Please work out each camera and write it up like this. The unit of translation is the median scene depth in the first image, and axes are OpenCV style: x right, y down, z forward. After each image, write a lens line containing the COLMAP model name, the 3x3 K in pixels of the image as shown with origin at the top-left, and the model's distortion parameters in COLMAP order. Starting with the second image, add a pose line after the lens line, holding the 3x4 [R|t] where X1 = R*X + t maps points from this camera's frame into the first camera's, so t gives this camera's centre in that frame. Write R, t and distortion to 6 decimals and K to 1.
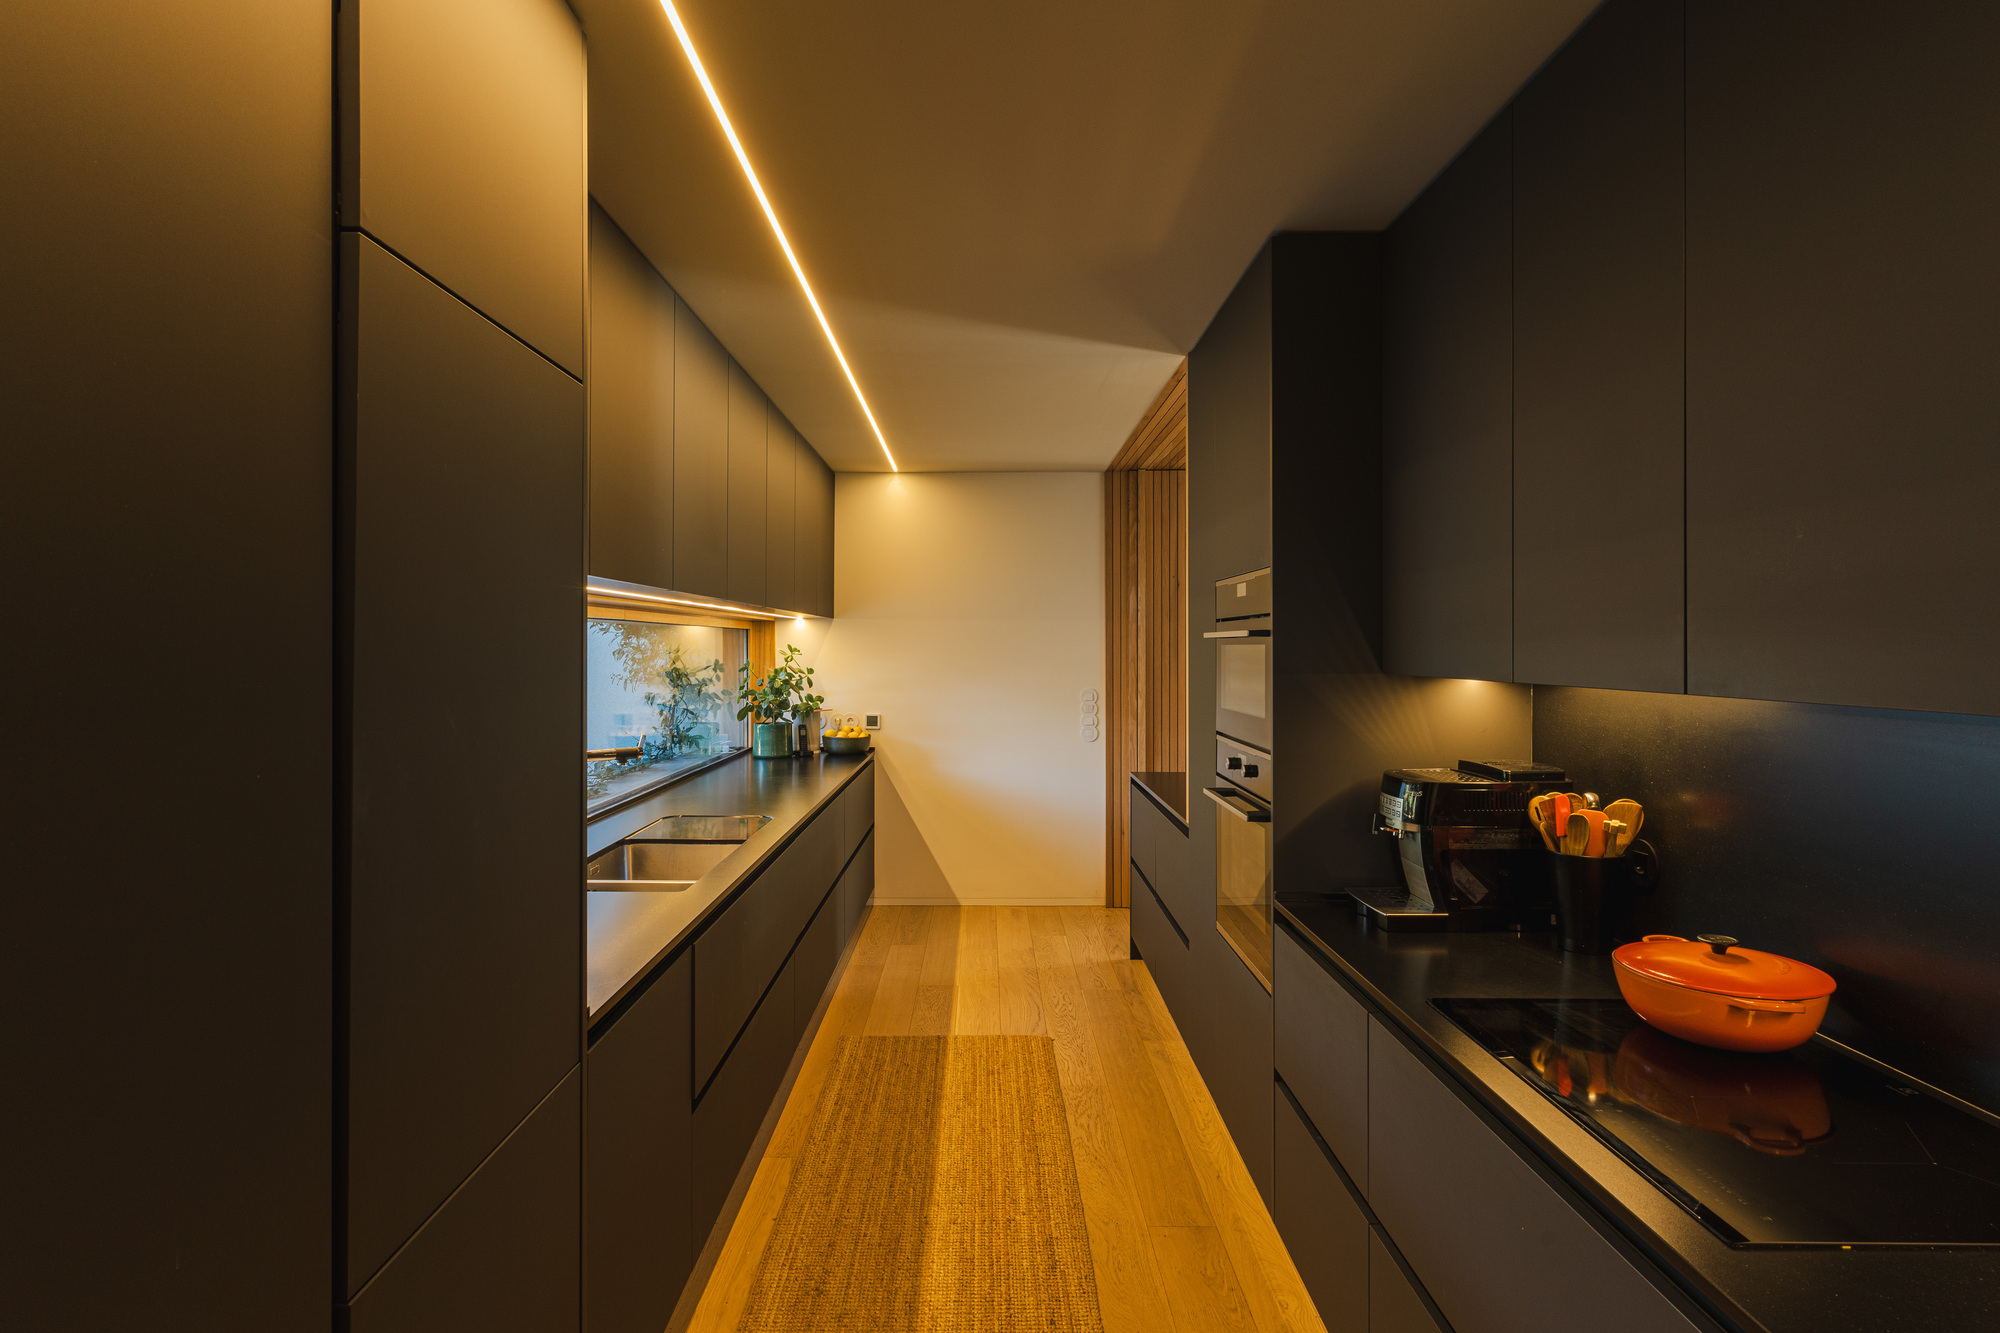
lens RADIAL K [[1031.2, 0, 997.6], [0, 1031.2, 656.6], [0, 0, 1]] dist [-0.000652, -0.001383]
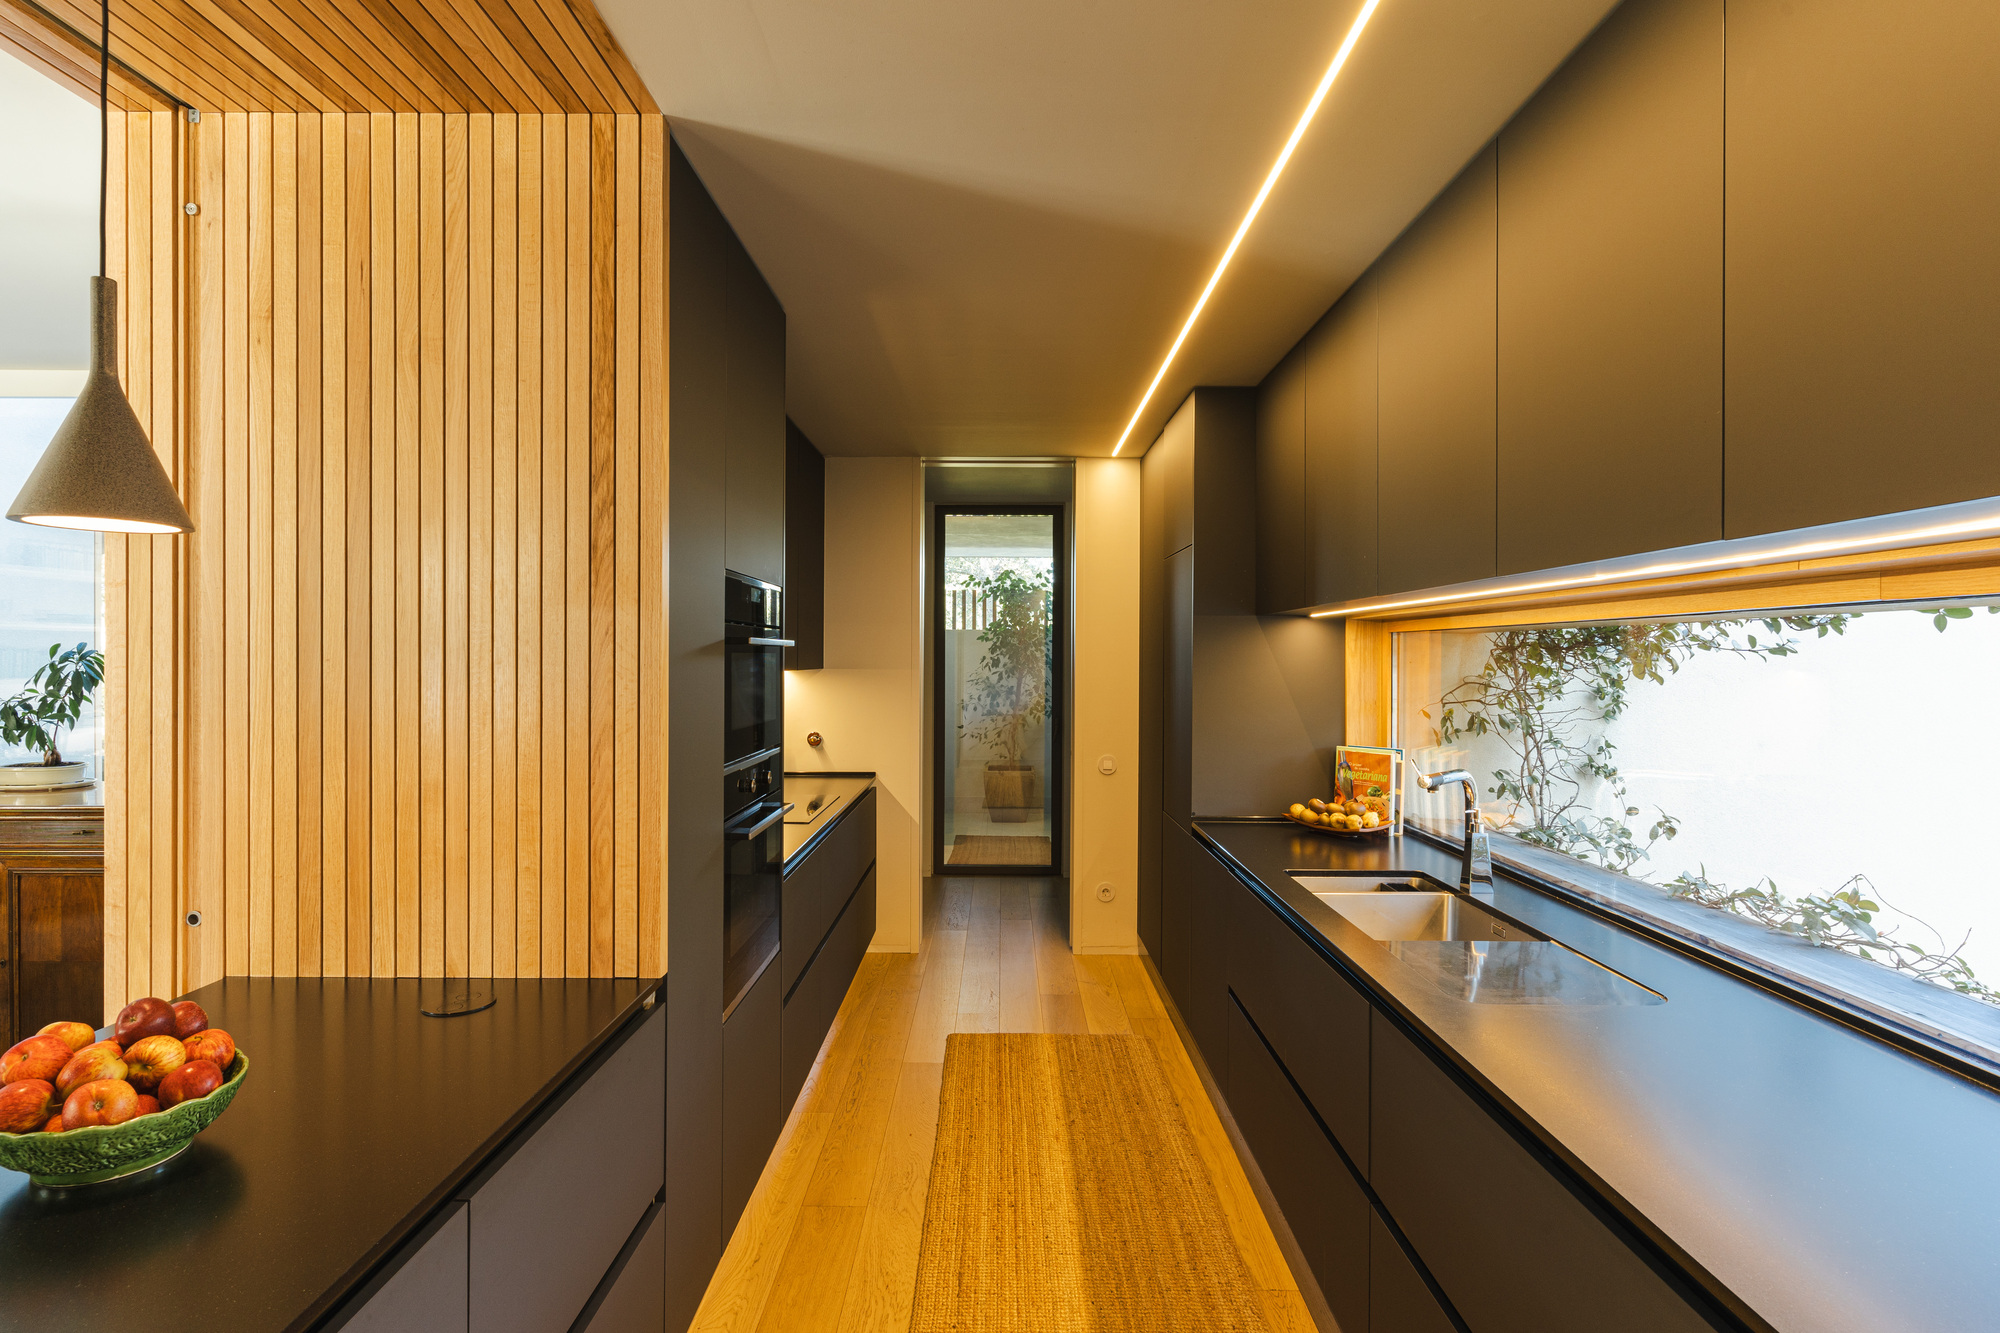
lens RADIAL K [[1031.2, 0, 1000.2], [0, 1031.2, 660.4], [0, 0, 1]] dist [-0.000652, -0.001383]
pose [[-0.999882, -0.004290, 0.014772, -0.003637], [-0.004096, 0.999906, 0.013098, -0.018299], [-0.014827, 0.013036, -0.999805, 1.991531]]
